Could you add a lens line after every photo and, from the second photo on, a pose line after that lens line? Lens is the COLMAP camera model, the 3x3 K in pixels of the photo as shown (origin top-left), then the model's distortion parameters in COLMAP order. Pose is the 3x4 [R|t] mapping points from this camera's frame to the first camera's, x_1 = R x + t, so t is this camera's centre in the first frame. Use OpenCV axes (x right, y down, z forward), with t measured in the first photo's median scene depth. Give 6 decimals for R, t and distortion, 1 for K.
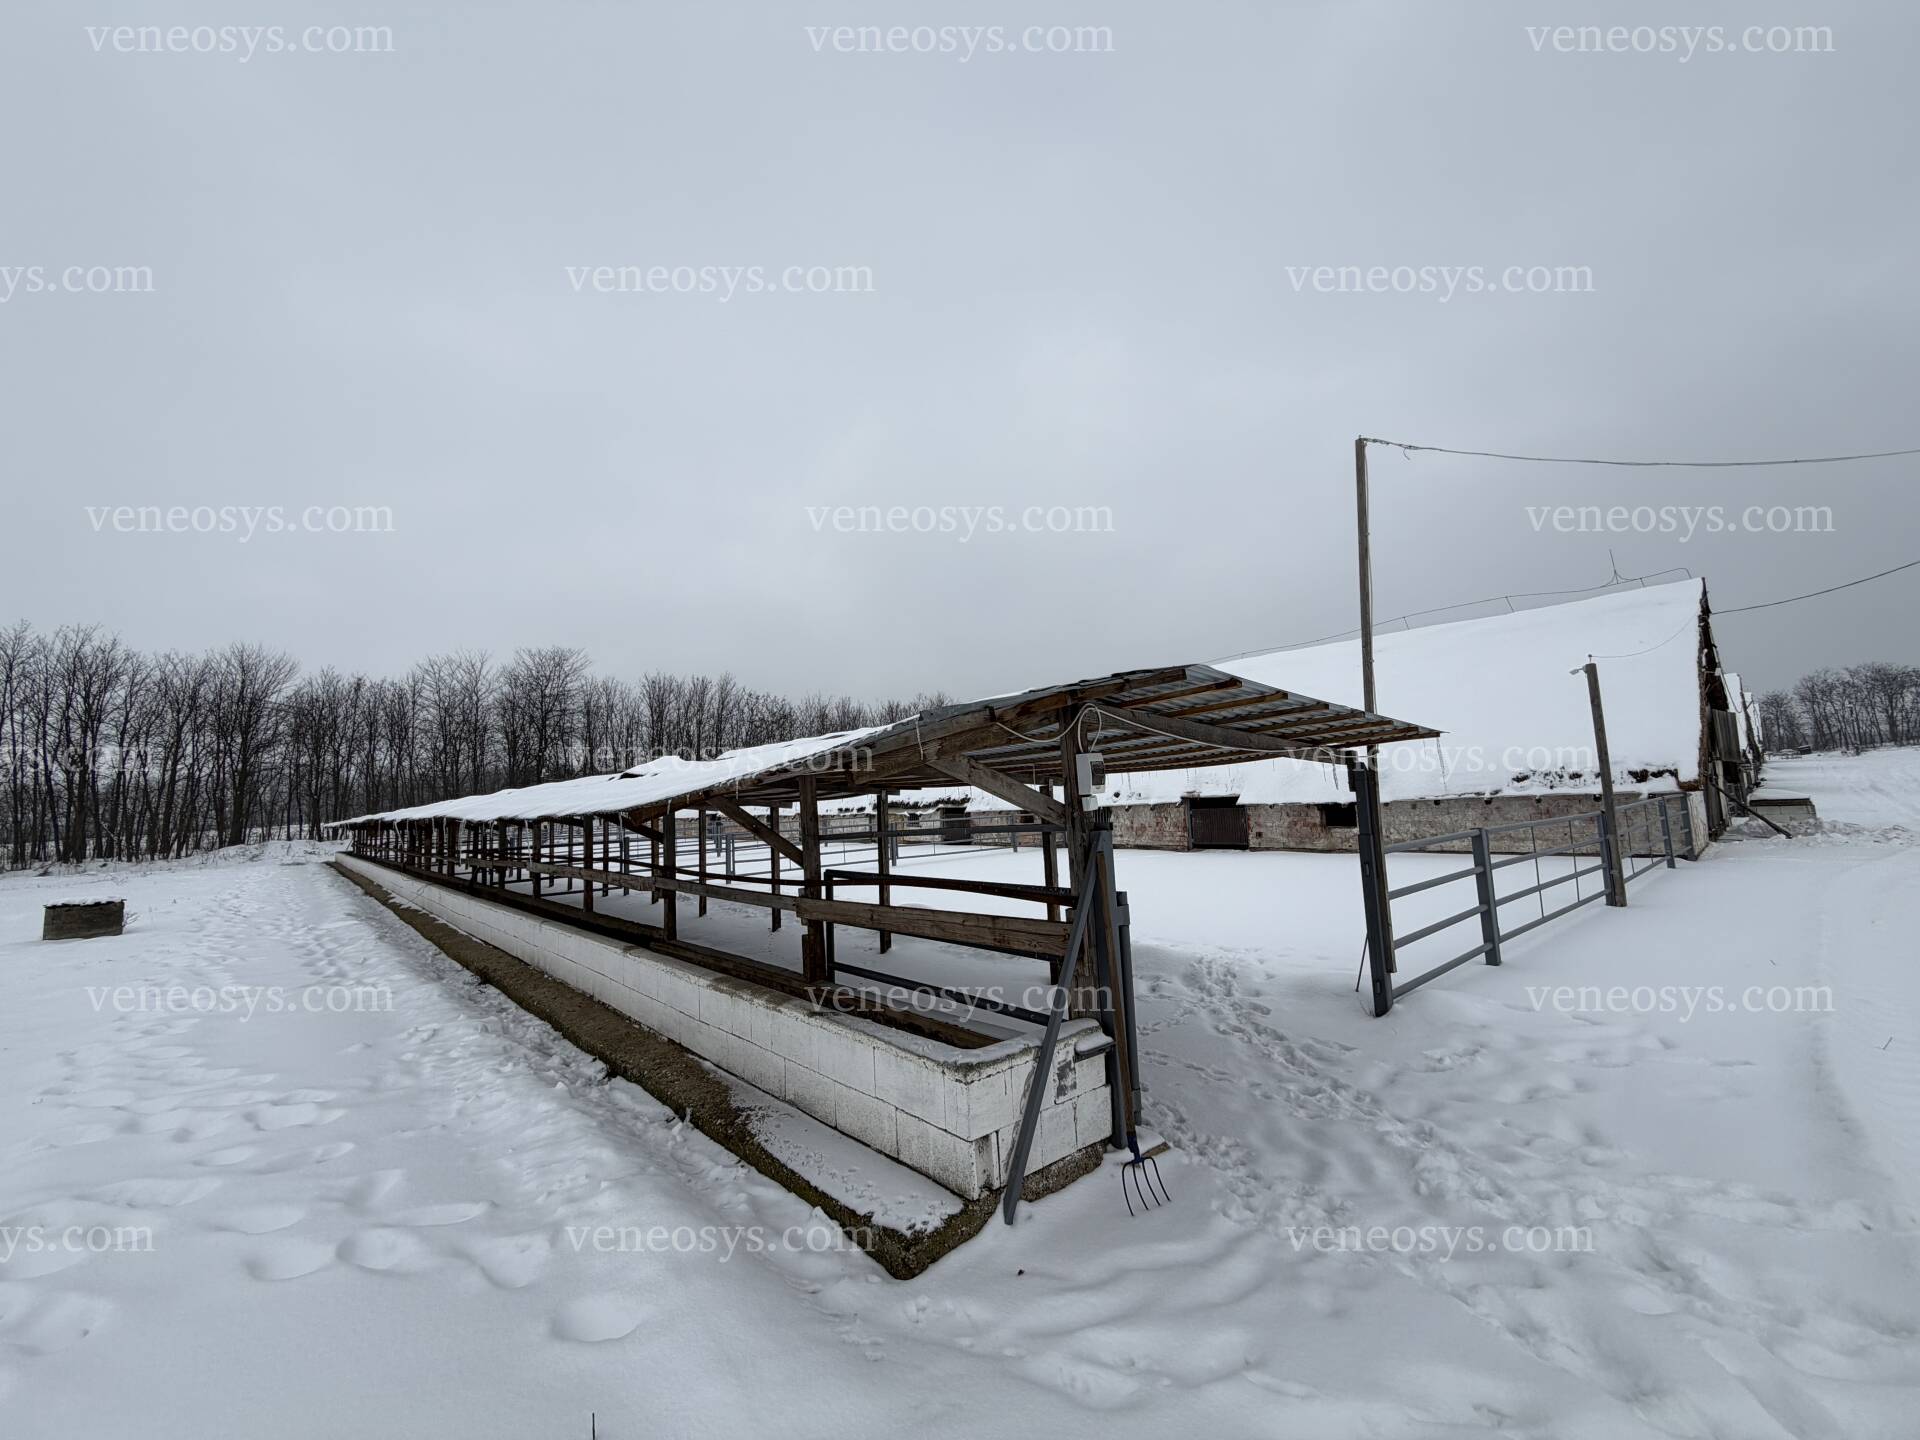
lens RADIAL K [[758.4, 0, 954.7], [0, 758.4, 718.1], [0, 0, 1]] dist [0.000627, -0.000813]
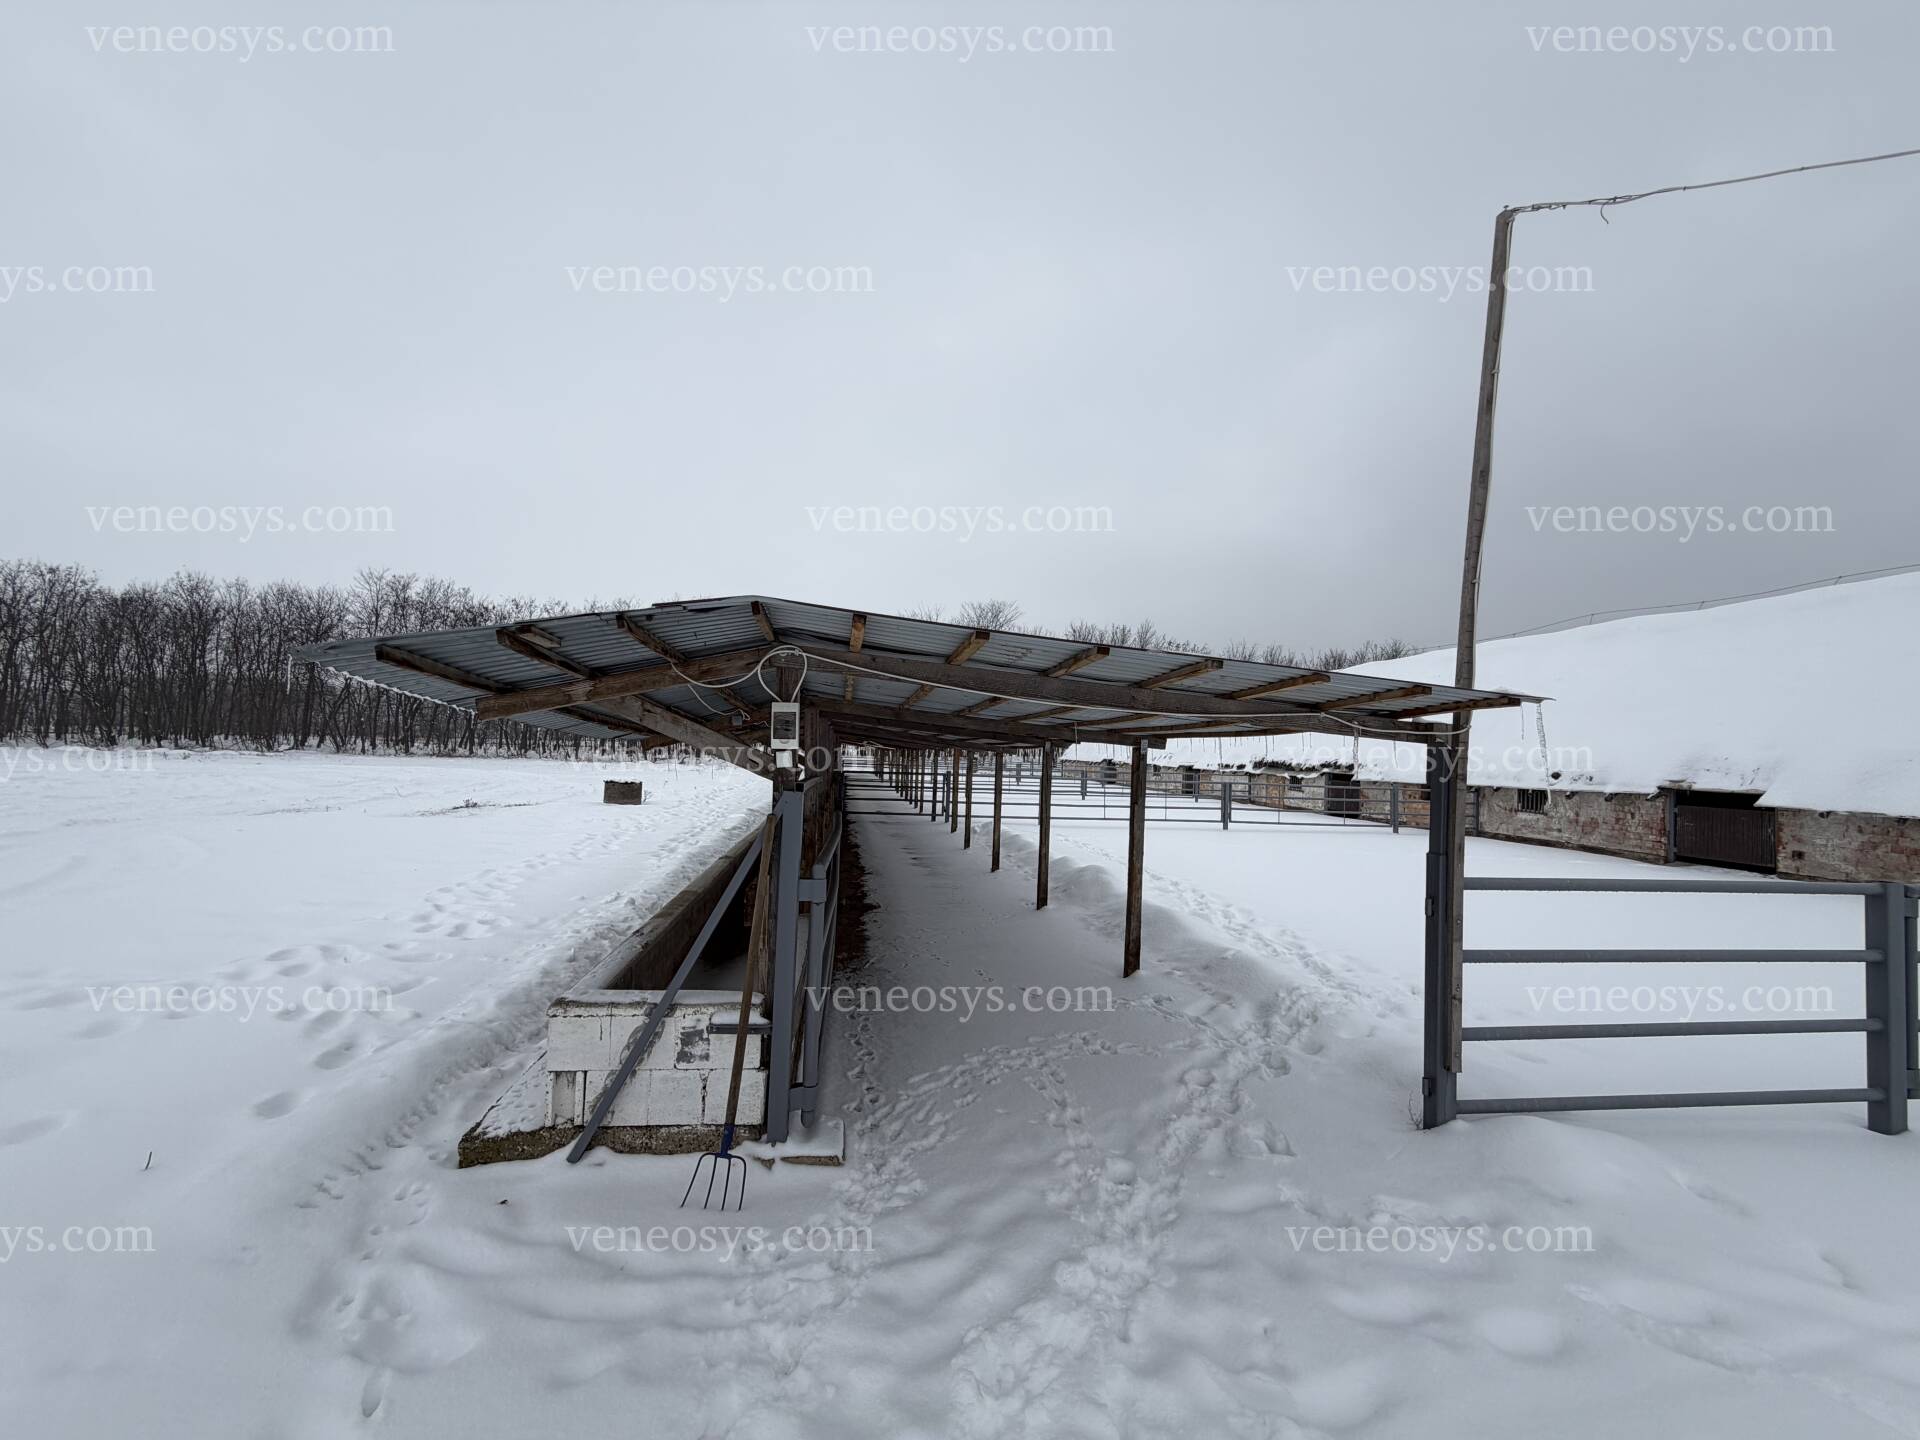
lens RADIAL K [[758.4, 0, 957.6], [0, 758.4, 718.5], [0, 0, 1]] dist [0.000627, -0.000813]
pose [[0.840003, 0.052100, -0.540075, 0.139967], [-0.015357, 0.997263, 0.072319, -0.000387], [0.542365, -0.052454, 0.838504, 0.063551]]
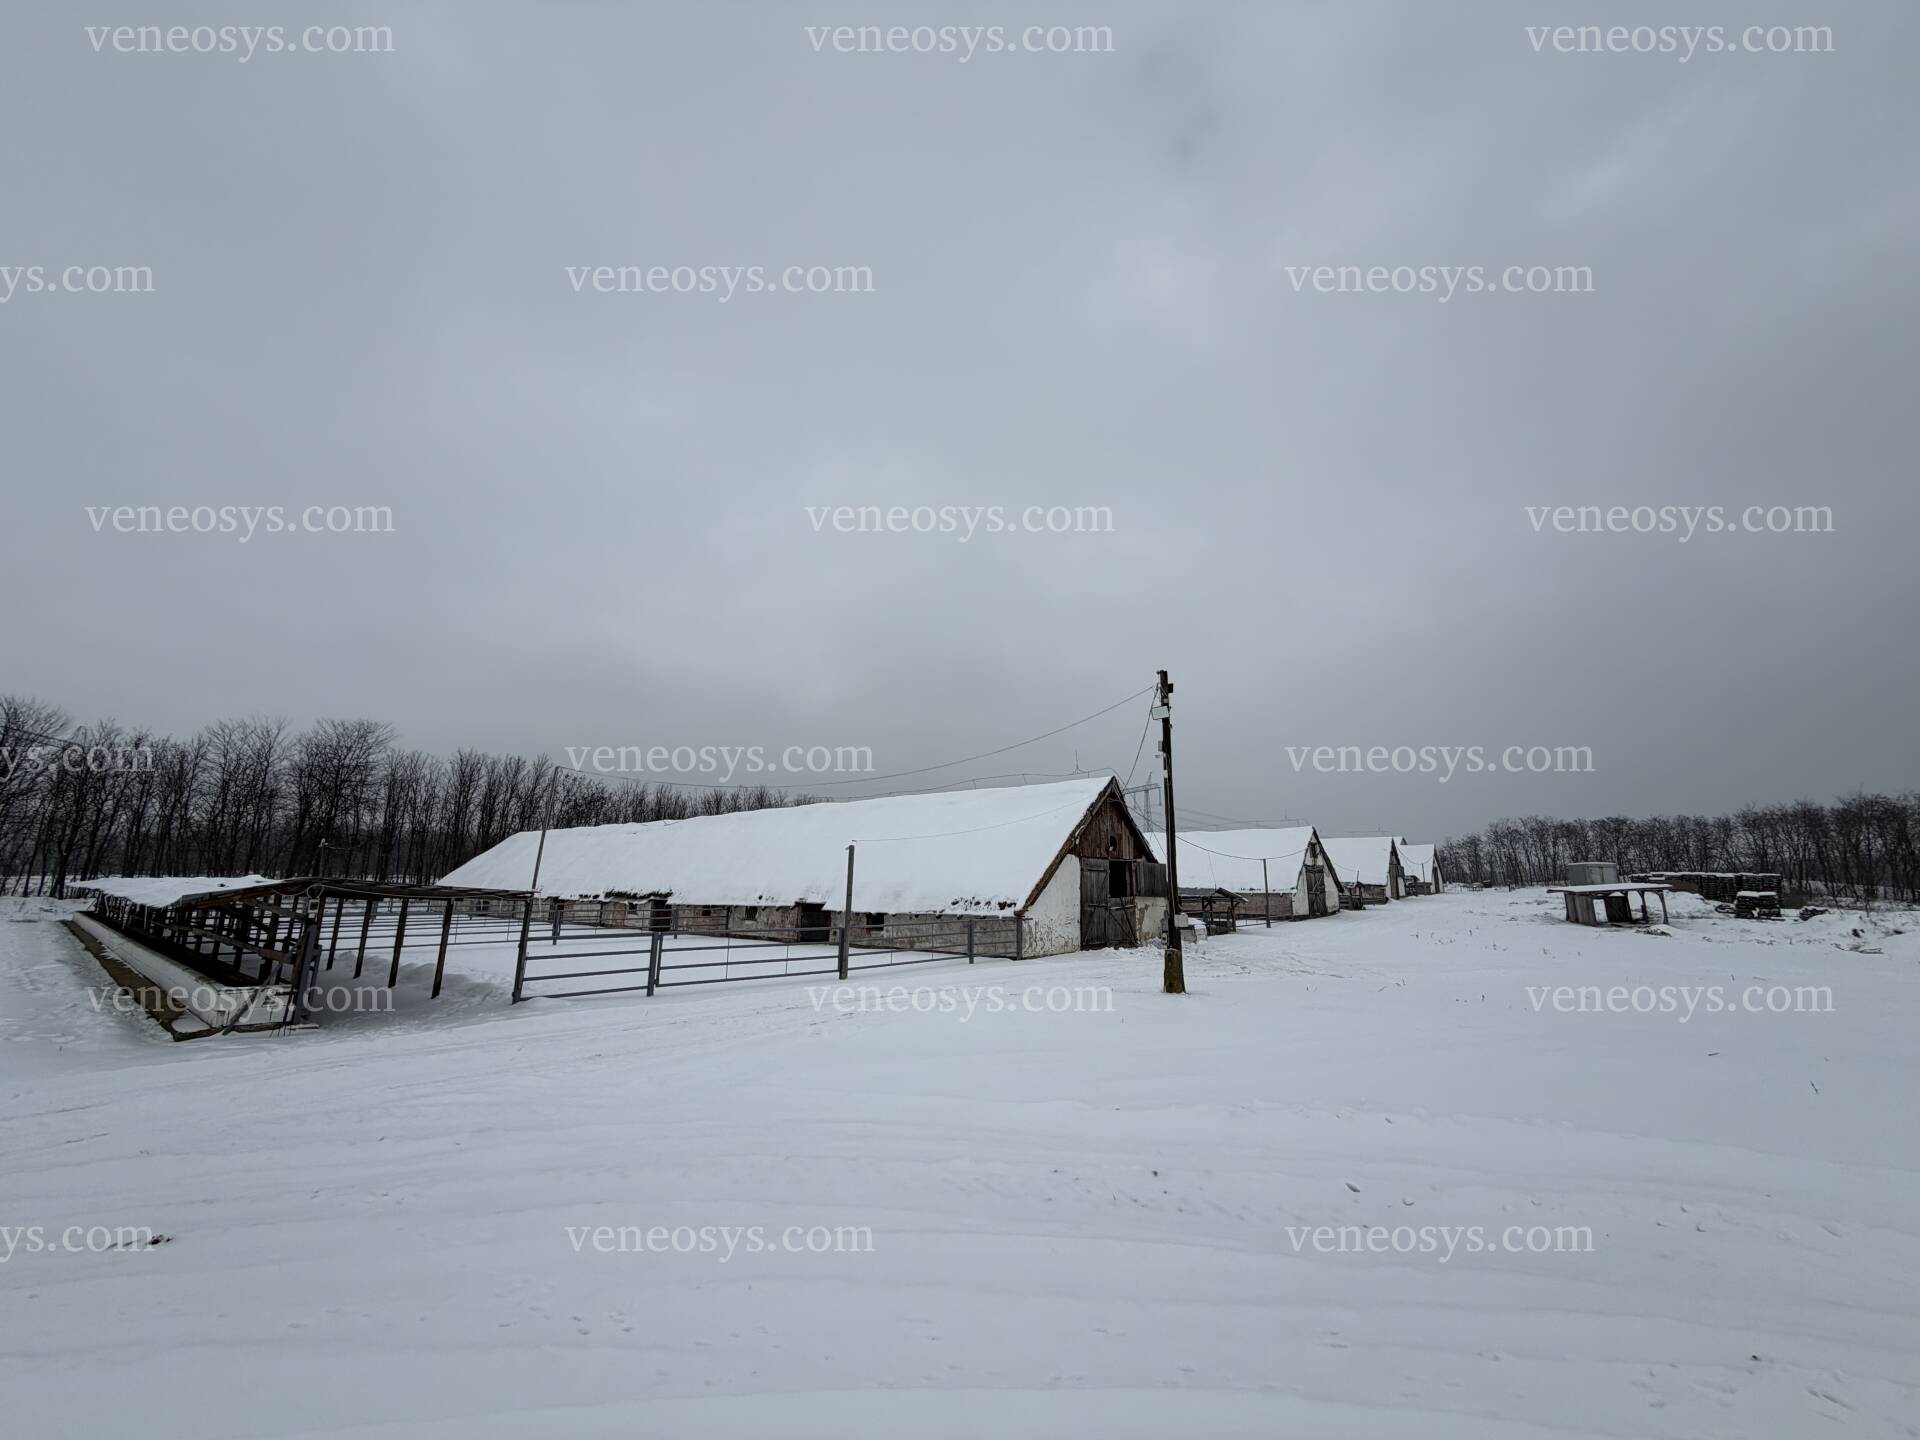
lens RADIAL K [[758.4, 0, 953.2], [0, 758.4, 717.7], [0, 0, 1]] dist [0.000627, -0.000813]
pose [[0.986378, 0.085315, 0.140642, 0.390089], [-0.068693, 0.990506, -0.119078, -0.086483], [-0.149466, 0.107795, 0.982873, -0.439317]]
